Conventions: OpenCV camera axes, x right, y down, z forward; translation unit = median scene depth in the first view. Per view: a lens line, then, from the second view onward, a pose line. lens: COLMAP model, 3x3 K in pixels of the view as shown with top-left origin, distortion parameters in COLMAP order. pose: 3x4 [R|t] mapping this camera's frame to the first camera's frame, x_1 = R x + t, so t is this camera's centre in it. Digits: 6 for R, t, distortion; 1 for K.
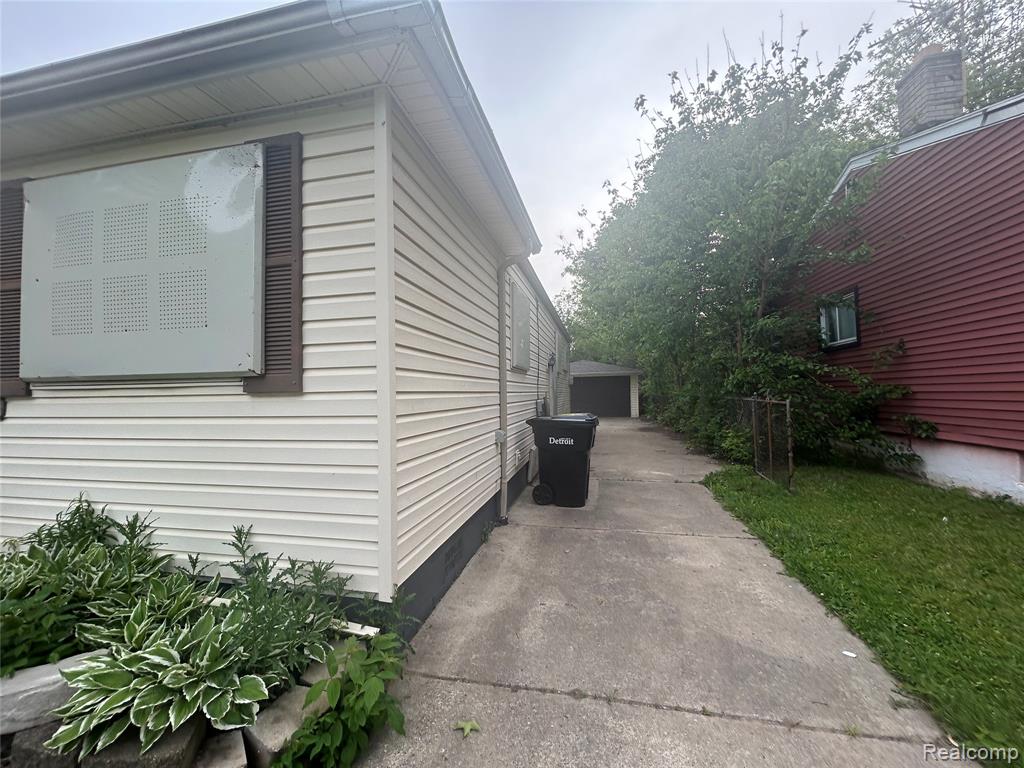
lens RADIAL K [[413.1, 0, 511.2], [0, 413.1, 382.7], [0, 0, 1]] dist [0.000085, 0.000327]
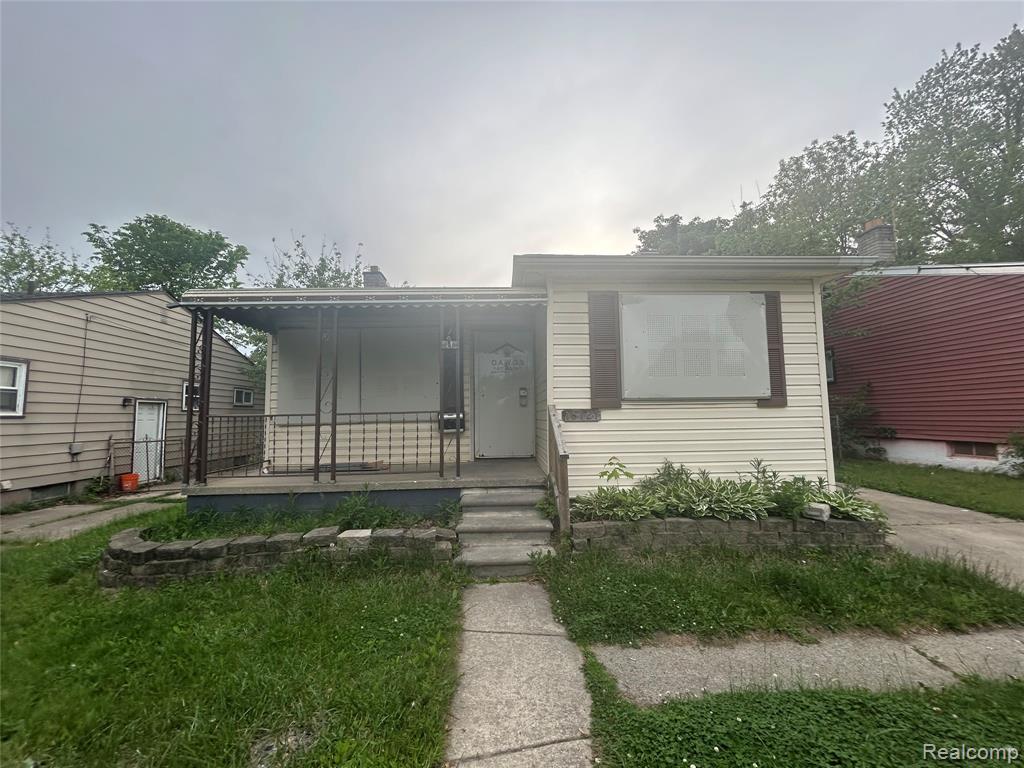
lens RADIAL K [[413.1, 0, 514.4], [0, 413.1, 382.7], [0, 0, 1]] dist [0.000085, 0.000327]
pose [[0.967635, 0.021248, 0.251458, -2.087383], [-0.006370, 0.998188, -0.059836, 0.032555], [-0.252274, 0.056297, 0.966017, -0.662129]]
